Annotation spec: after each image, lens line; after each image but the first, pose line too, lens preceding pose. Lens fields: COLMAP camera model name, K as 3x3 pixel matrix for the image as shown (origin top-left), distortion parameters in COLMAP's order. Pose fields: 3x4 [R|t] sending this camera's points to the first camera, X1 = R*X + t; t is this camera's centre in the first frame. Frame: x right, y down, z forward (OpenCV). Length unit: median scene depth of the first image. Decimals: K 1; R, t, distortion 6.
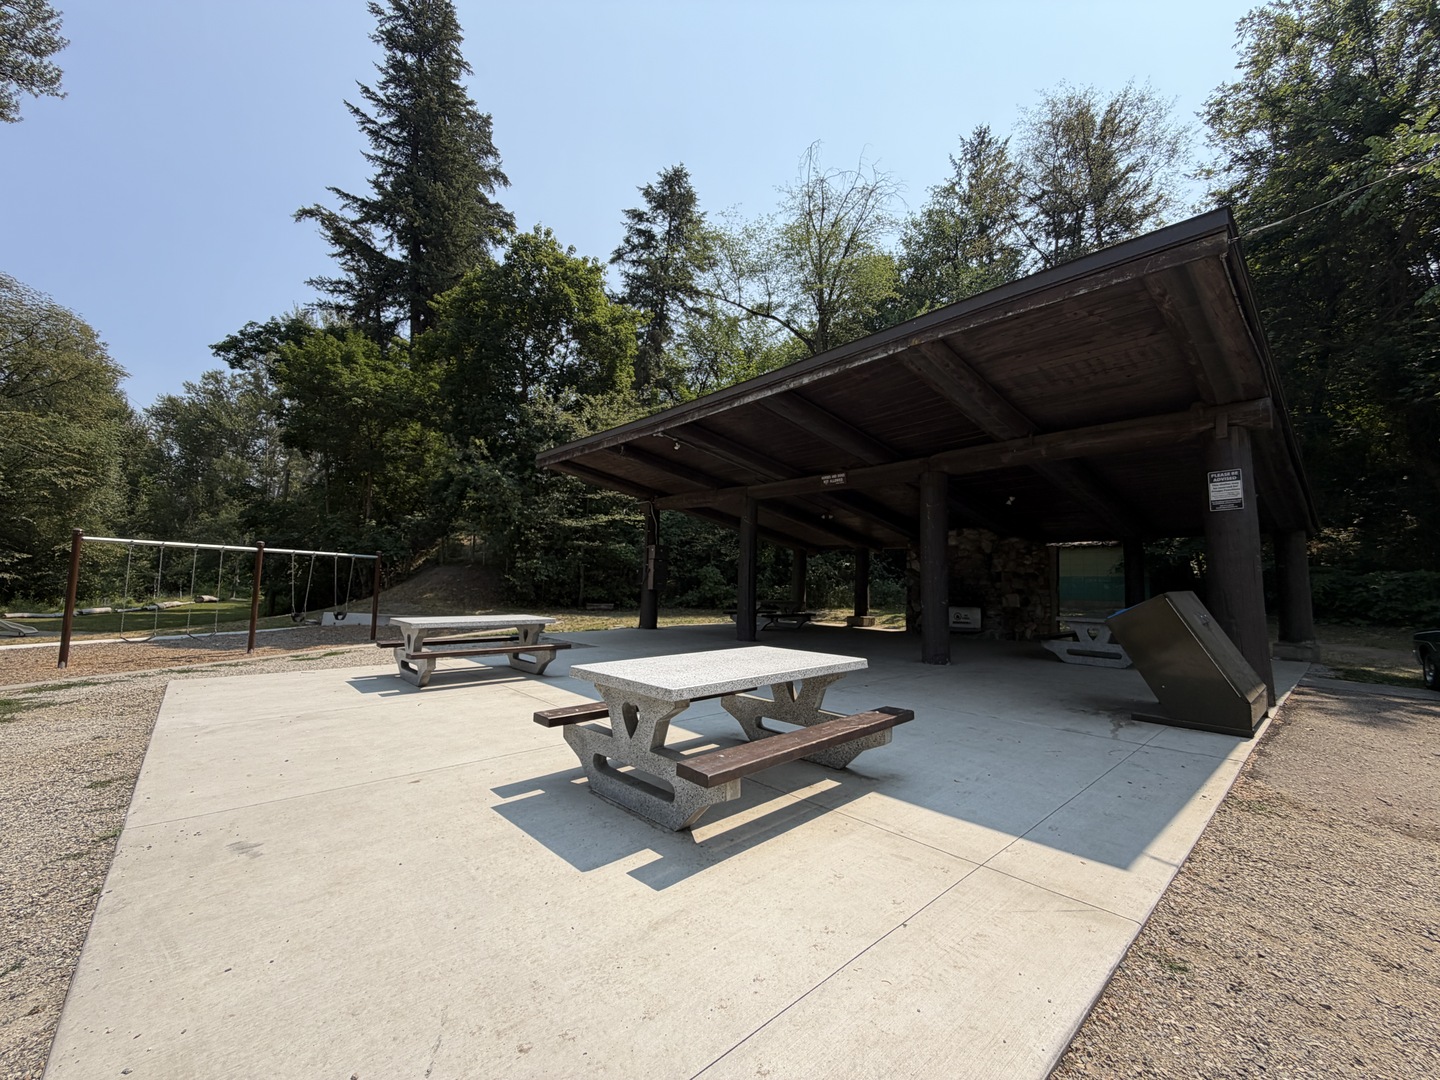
lens RADIAL K [[563.8, 0, 720.0], [0, 563.8, 540.0], [0, 0, 1]] dist [0.001378, 0.000197]
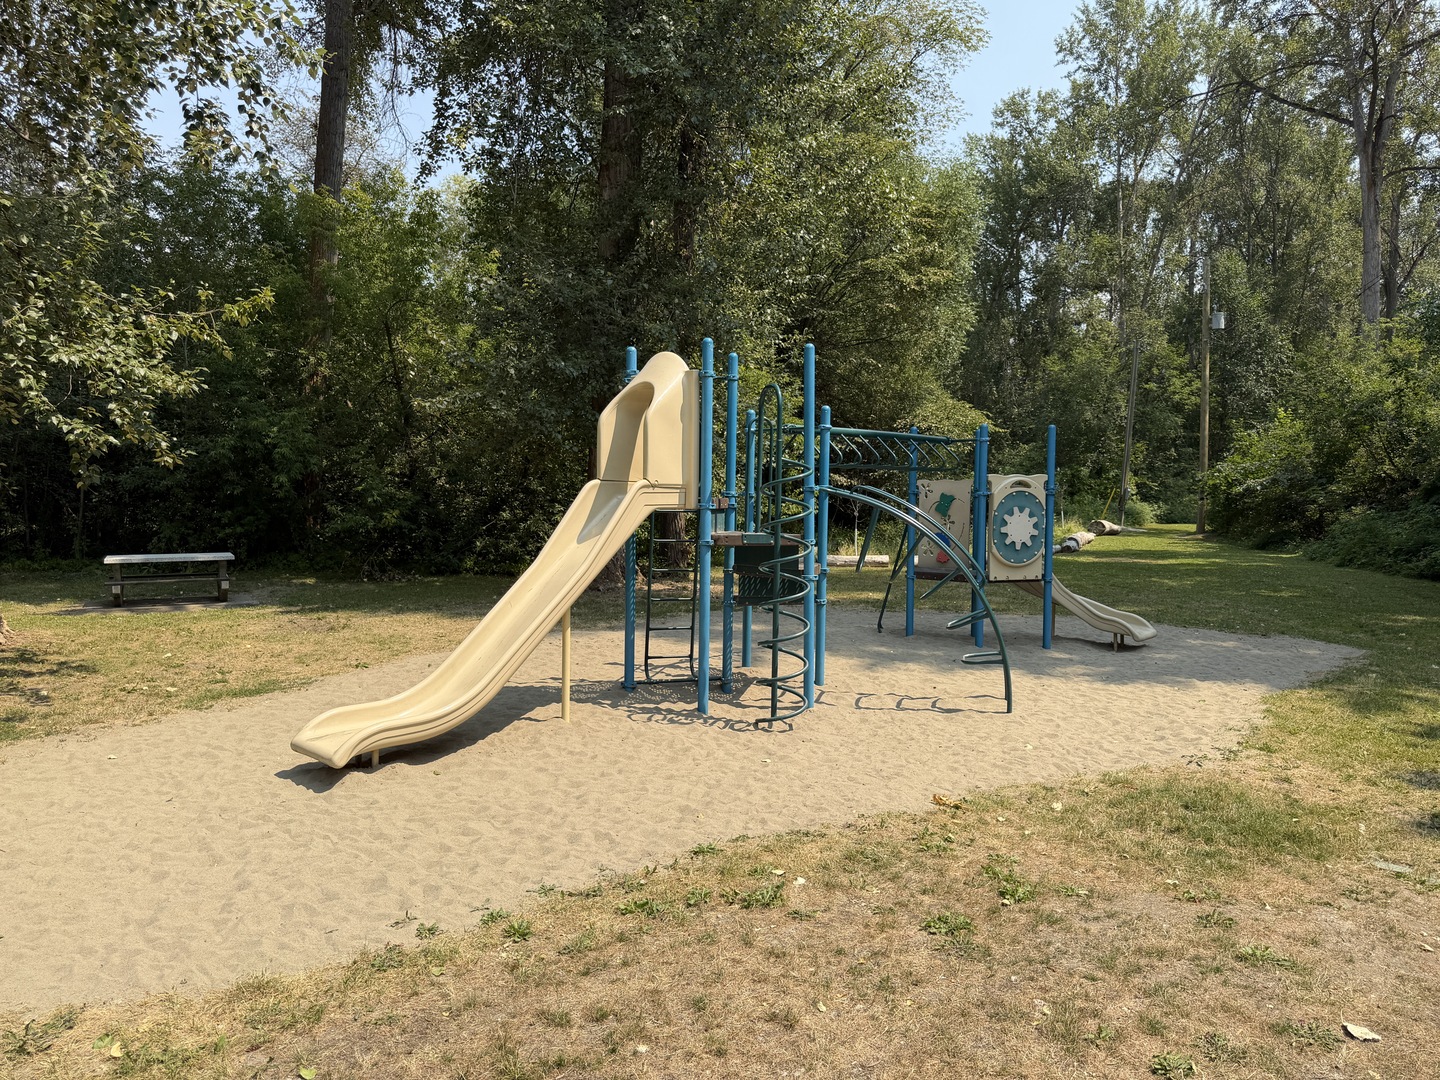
lens RADIAL K [[1001.8, 0, 720.0], [0, 1001.8, 540.0], [0, 0, 1]] dist [0.212903, -0.201456]
pose [[0.612079, 0.016541, -0.790623, -0.533721], [0.070460, 0.994664, 0.075359, 0.034977], [0.787651, -0.101833, 0.607648, 0.291278]]
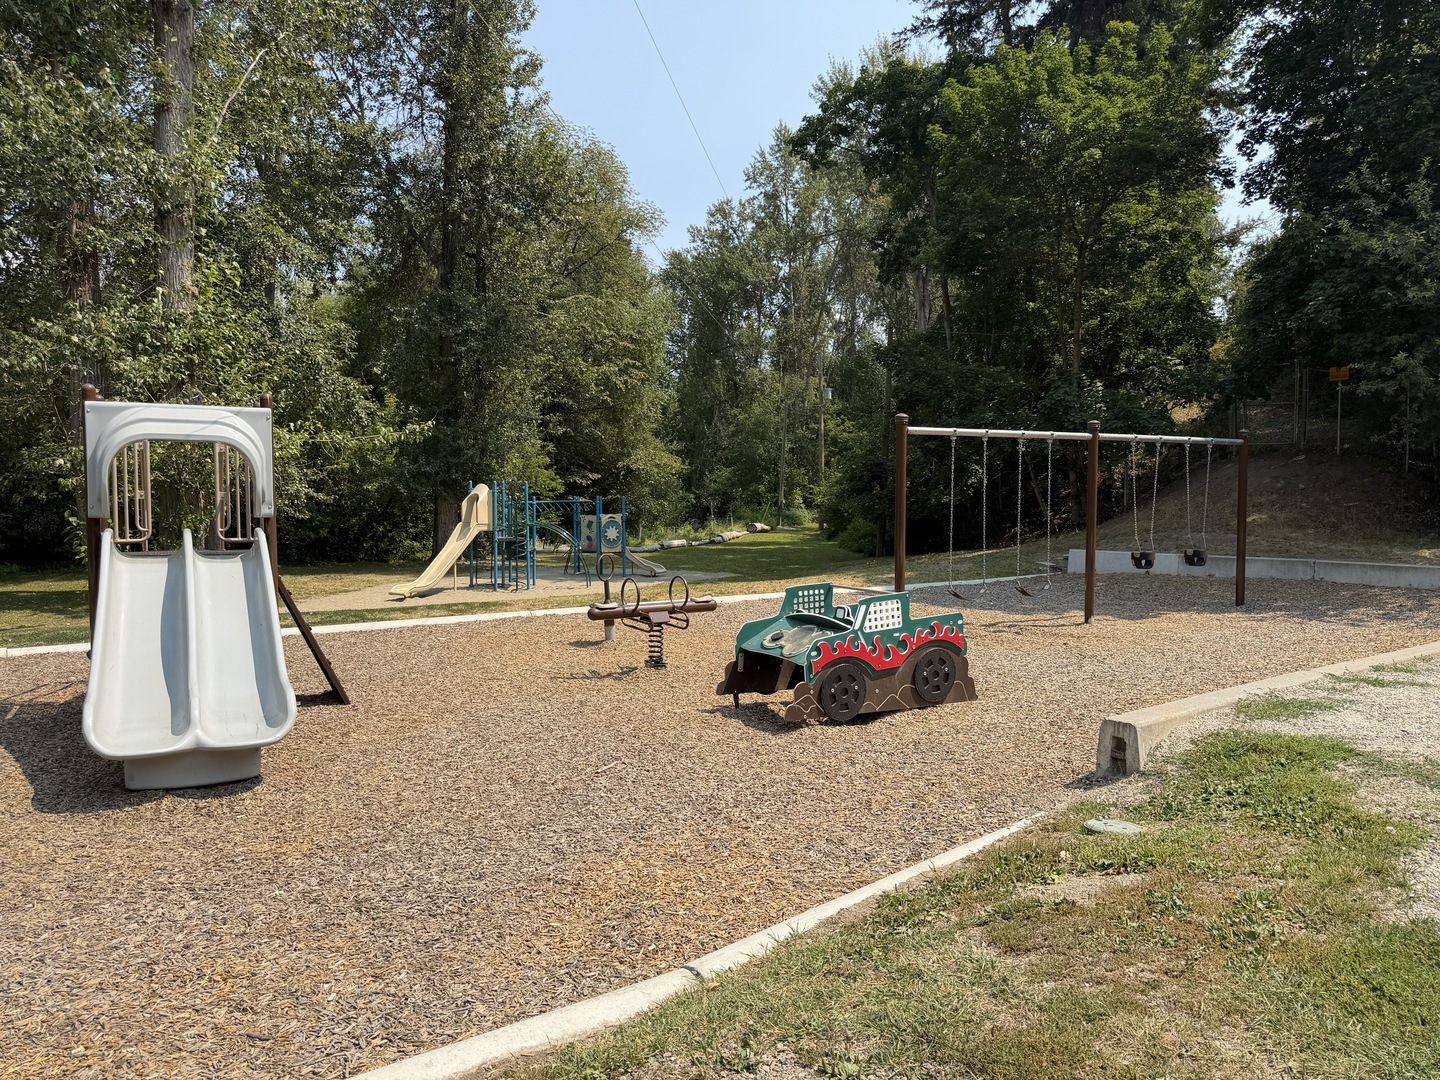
lens RADIAL K [[1001.8, 0, 720.0], [0, 1001.8, 540.0], [0, 0, 1]] dist [0.212903, -0.201456]
pose [[0.762350, 0.003420, -0.647156, -0.146352], [0.072965, 0.993156, 0.091201, -0.000298], [0.643038, -0.116747, 0.756883, -0.001202]]
